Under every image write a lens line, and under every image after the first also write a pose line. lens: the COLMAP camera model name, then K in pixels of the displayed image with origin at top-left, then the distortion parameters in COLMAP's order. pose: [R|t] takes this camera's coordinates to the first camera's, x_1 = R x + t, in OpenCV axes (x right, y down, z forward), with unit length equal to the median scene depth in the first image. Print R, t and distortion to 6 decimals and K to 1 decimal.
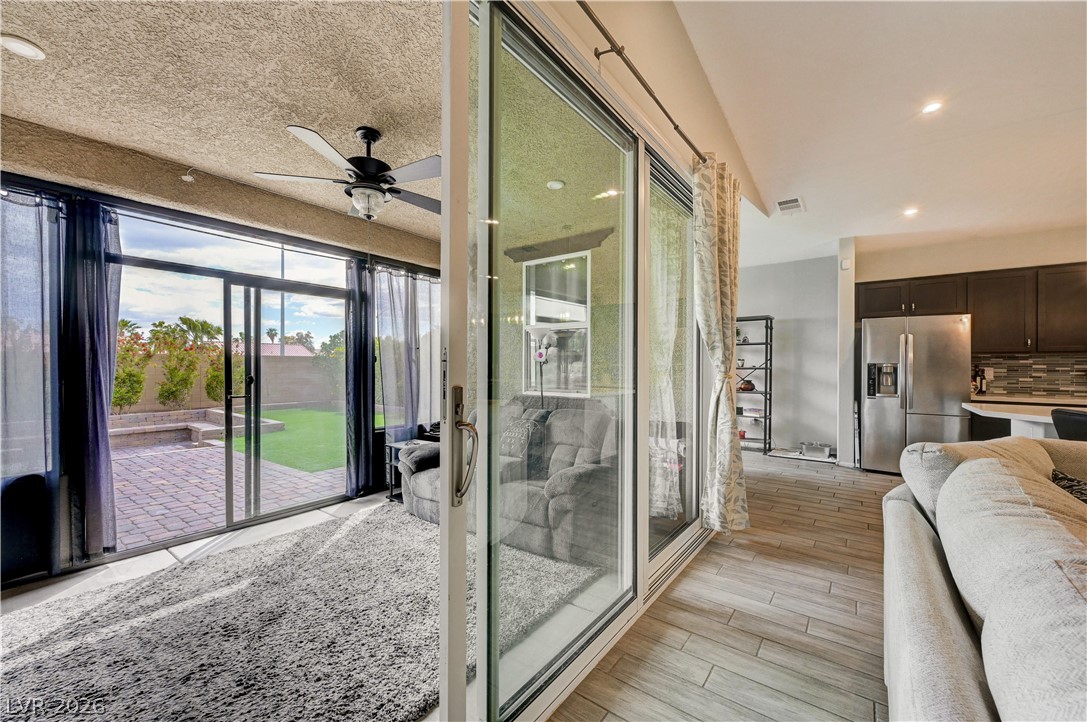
lens RADIAL K [[434.8, 0, 553.5], [0, 434.8, 365.3], [0, 0, 1]] dist [0.002085, -0.001524]
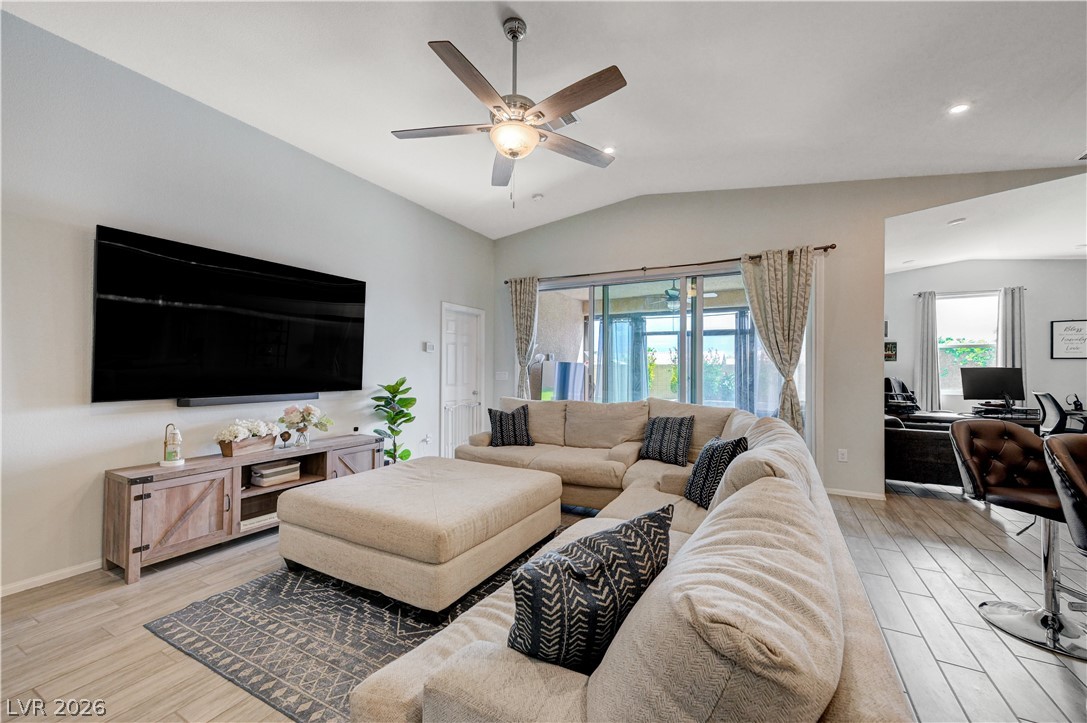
lens RADIAL K [[434.8, 0, 552.4], [0, 434.8, 362.9], [0, 0, 1]] dist [0.002085, -0.001524]
pose [[0.159669, -0.019323, -0.986981, 1.068131], [-0.007188, 0.999759, -0.020736, 0.003663], [0.987144, 0.010405, 0.159492, -0.027606]]
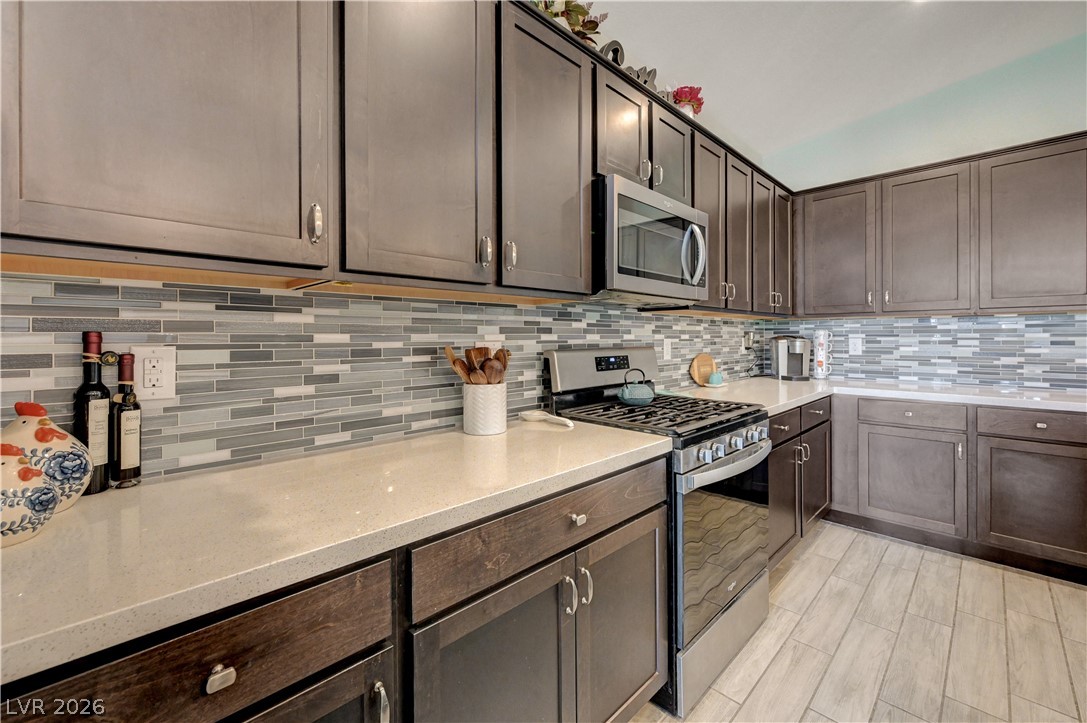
lens RADIAL K [[434.8, 0, 547.6], [0, 434.8, 340.2], [0, 0, 1]] dist [0.002085, -0.001524]
pose [[0.149536, -0.010225, 0.988703, 0.858947], [0.007198, 0.999931, 0.009253, 0.002413], [-0.988730, 0.005733, 0.149599, 0.818332]]
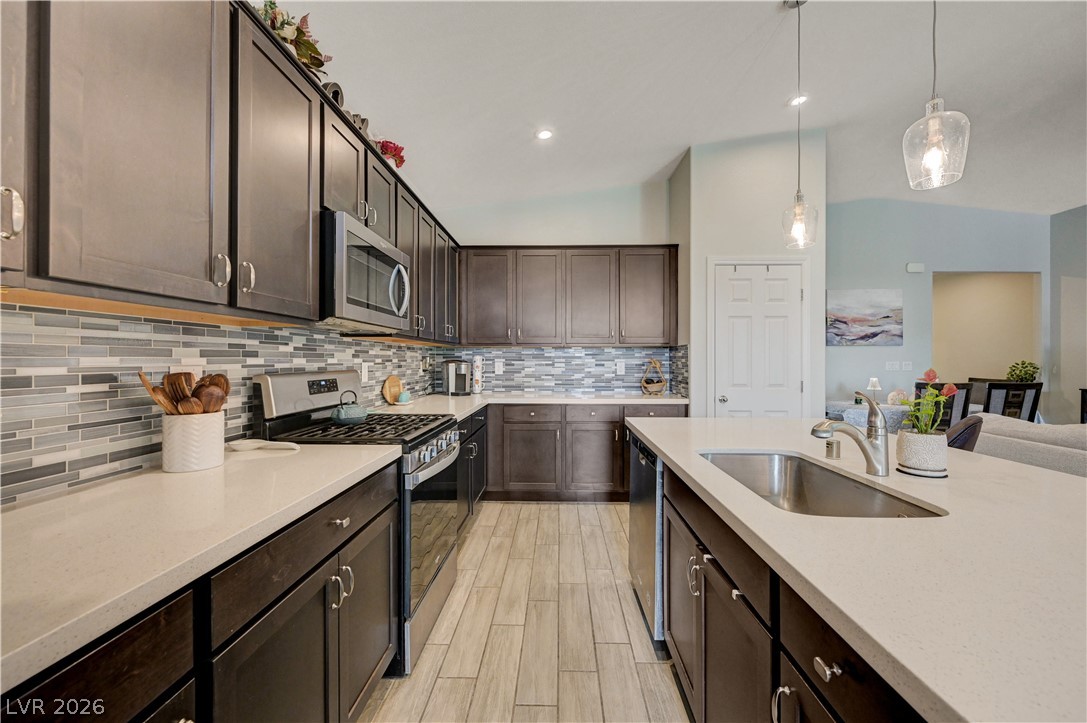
lens RADIAL K [[434.8, 0, 552.8], [0, 434.8, 358.1], [0, 0, 1]] dist [0.002085, -0.001524]
pose [[-0.590069, -0.002384, 0.807349, 0.802088], [-0.002218, 0.999997, 0.001331, -0.000293], [-0.807350, -0.001005, -0.590072, 0.890373]]
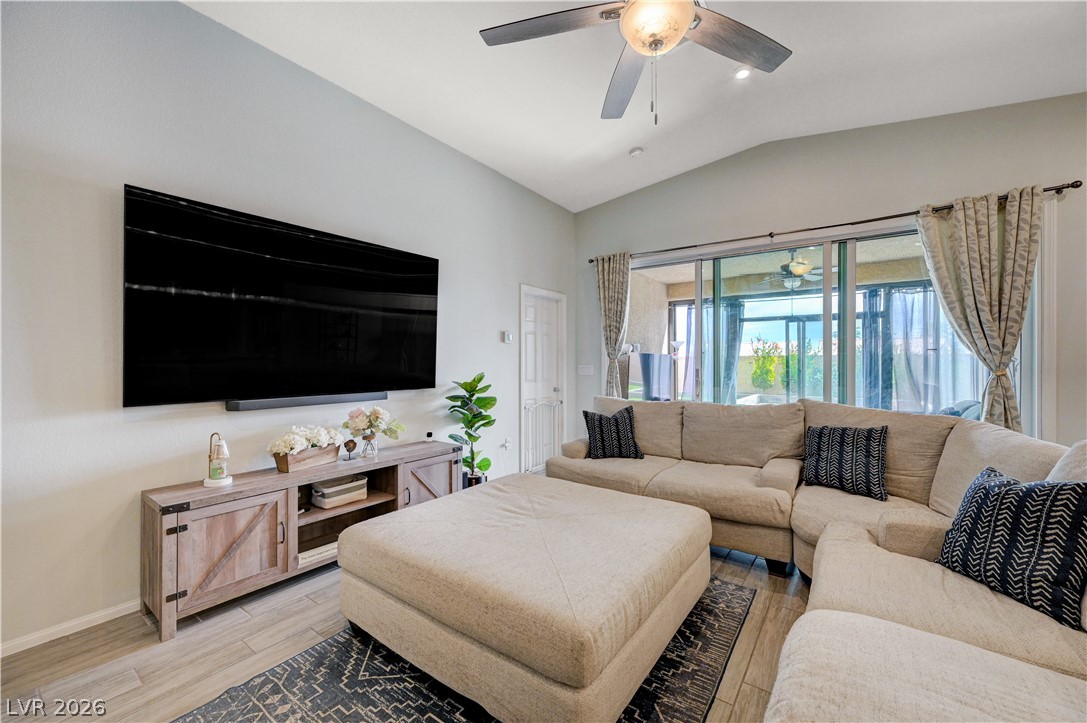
lens RADIAL K [[434.8, 0, 549.3], [0, 434.8, 361.3], [0, 0, 1]] dist [0.002085, -0.001524]
pose [[0.025471, -0.006701, -0.999653, 0.884500], [-0.001600, 0.999976, -0.006744, 0.001983], [0.999674, 0.001771, 0.025460, -0.092219]]
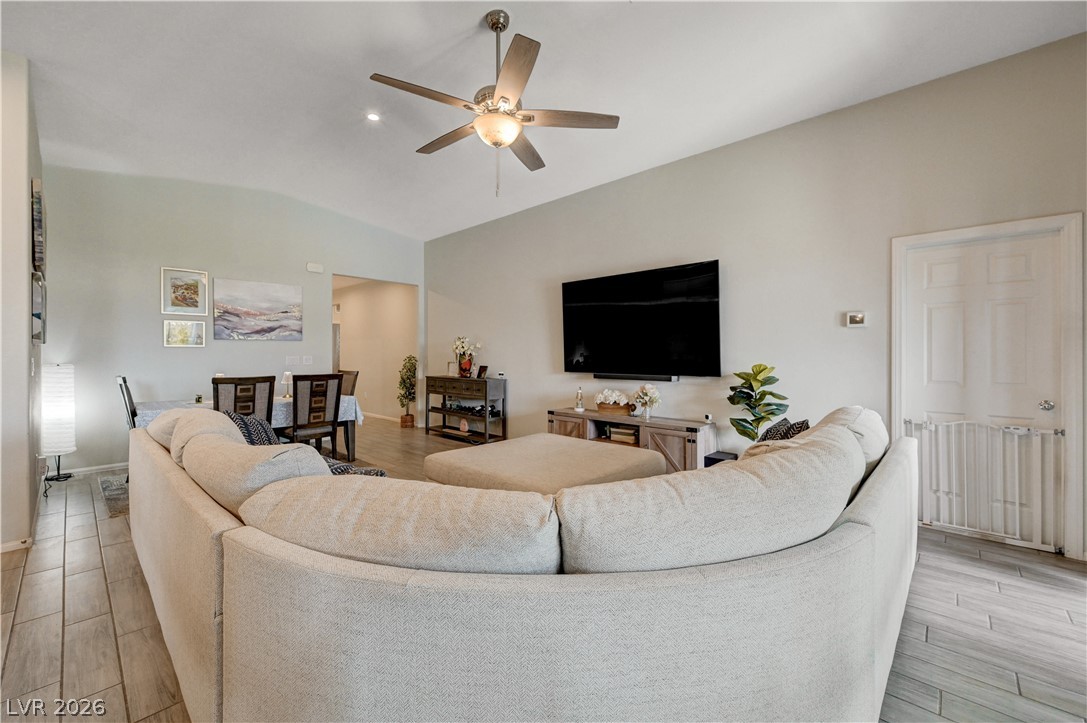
lens RADIAL K [[434.8, 0, 545.5], [0, 434.8, 357.8], [0, 0, 1]] dist [0.002085, -0.001524]
pose [[-0.995417, -0.003332, 0.095571, 0.377964], [-0.002351, 0.999943, 0.010378, -0.000751], [-0.095600, 0.010106, -0.995369, 0.583527]]
